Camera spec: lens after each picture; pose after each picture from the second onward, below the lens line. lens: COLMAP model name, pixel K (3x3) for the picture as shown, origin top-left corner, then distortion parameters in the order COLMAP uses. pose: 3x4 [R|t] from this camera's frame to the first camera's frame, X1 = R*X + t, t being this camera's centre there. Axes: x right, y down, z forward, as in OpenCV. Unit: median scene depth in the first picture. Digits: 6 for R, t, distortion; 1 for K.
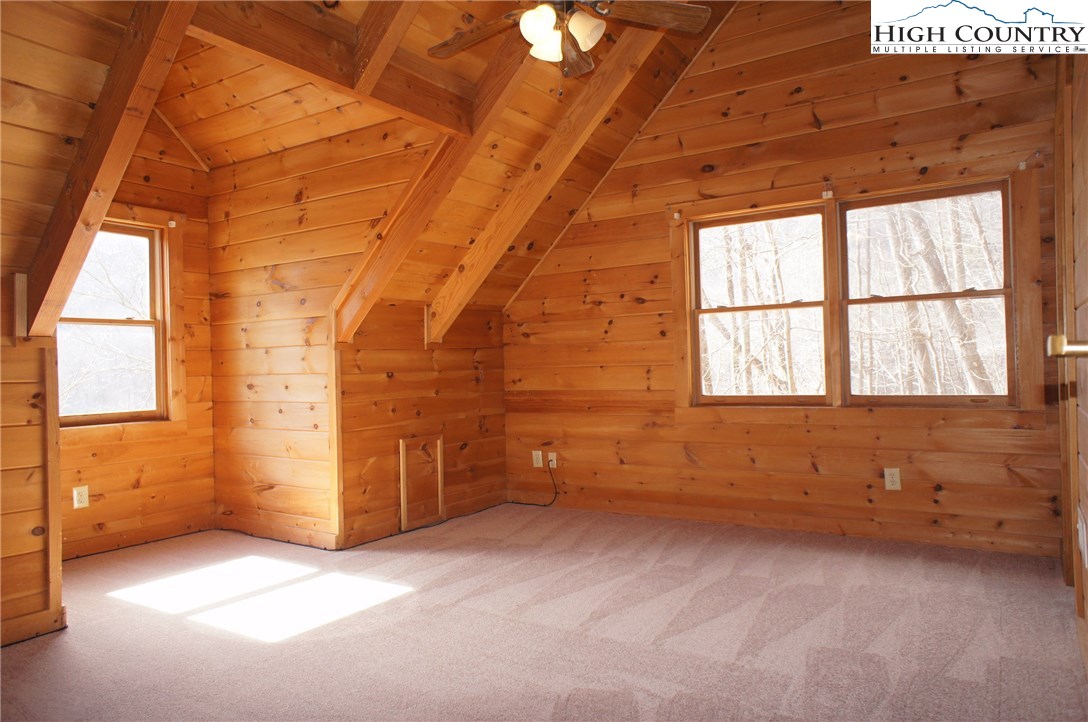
lens RADIAL K [[740.0, 0, 535.6], [0, 740.0, 362.8], [0, 0, 1]] dist [-0.057745, 0.081034]
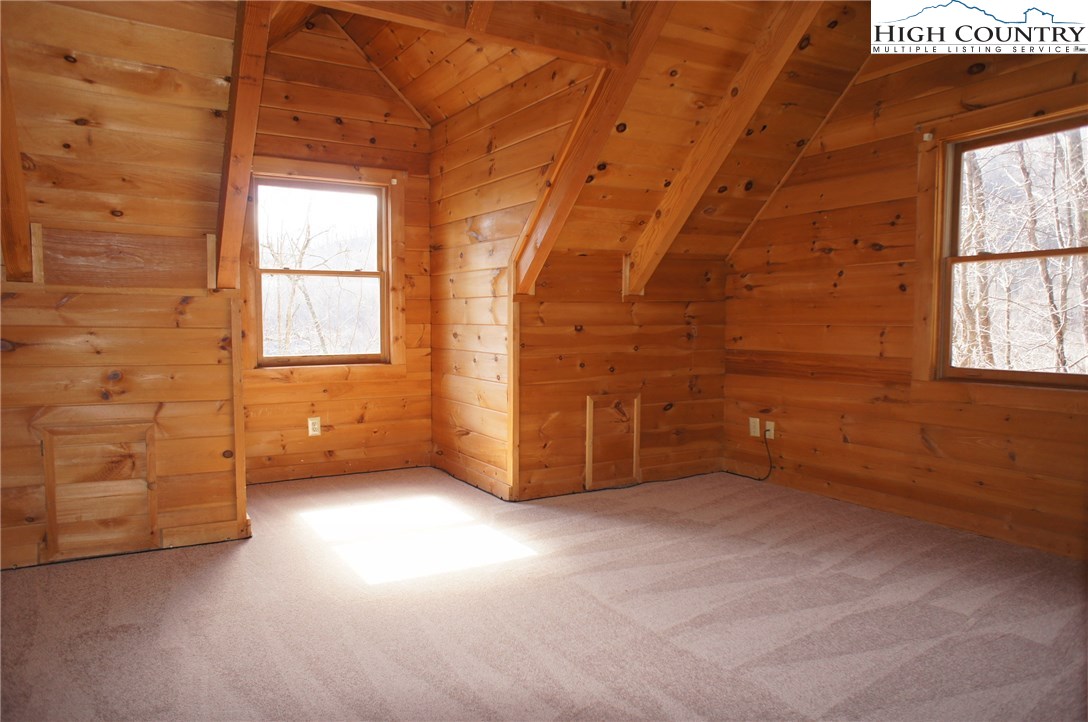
lens RADIAL K [[740.0, 0, 536.7], [0, 740.0, 363.2], [0, 0, 1]] dist [-0.057745, 0.081034]
pose [[0.898349, 0.052171, -0.436173, 0.178897], [-0.020838, 0.996866, 0.076318, -0.010901], [0.438788, -0.059471, 0.896621, 0.110351]]
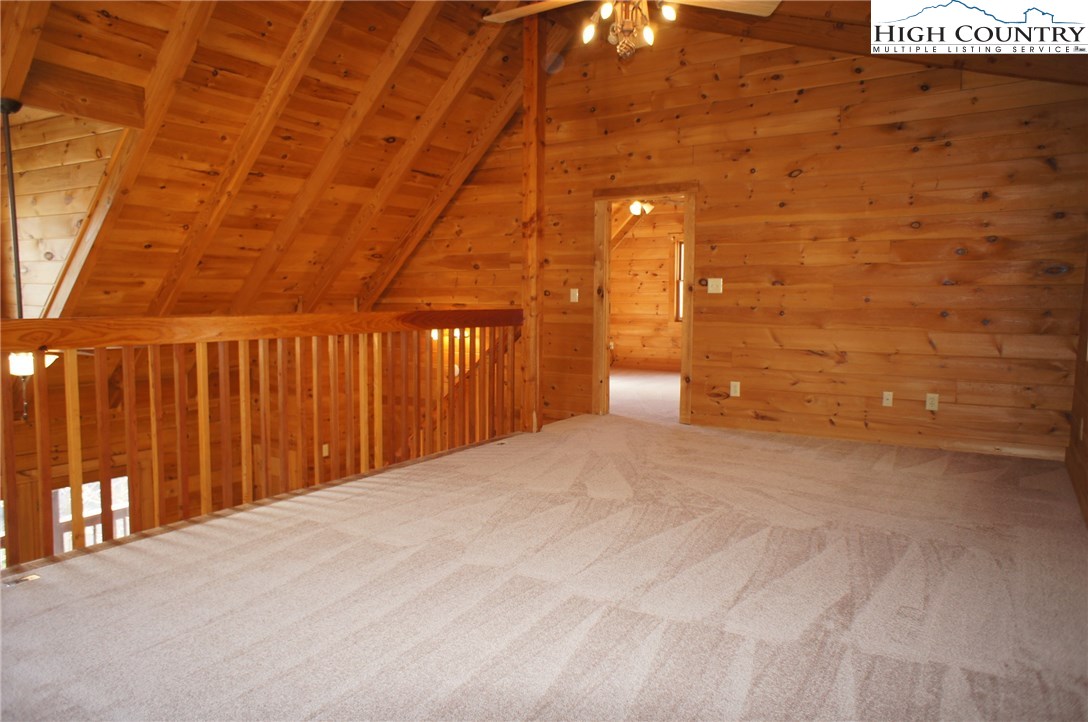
lens RADIAL K [[740.0, 0, 542.2], [0, 740.0, 360.6], [0, 0, 1]] dist [-0.057745, 0.081034]
pose [[0.999249, 0.027079, 0.027710, -0.282773], [-0.029519, 0.995339, 0.091810, -0.021822], [-0.025094, -0.092559, 0.995391, -1.383761]]
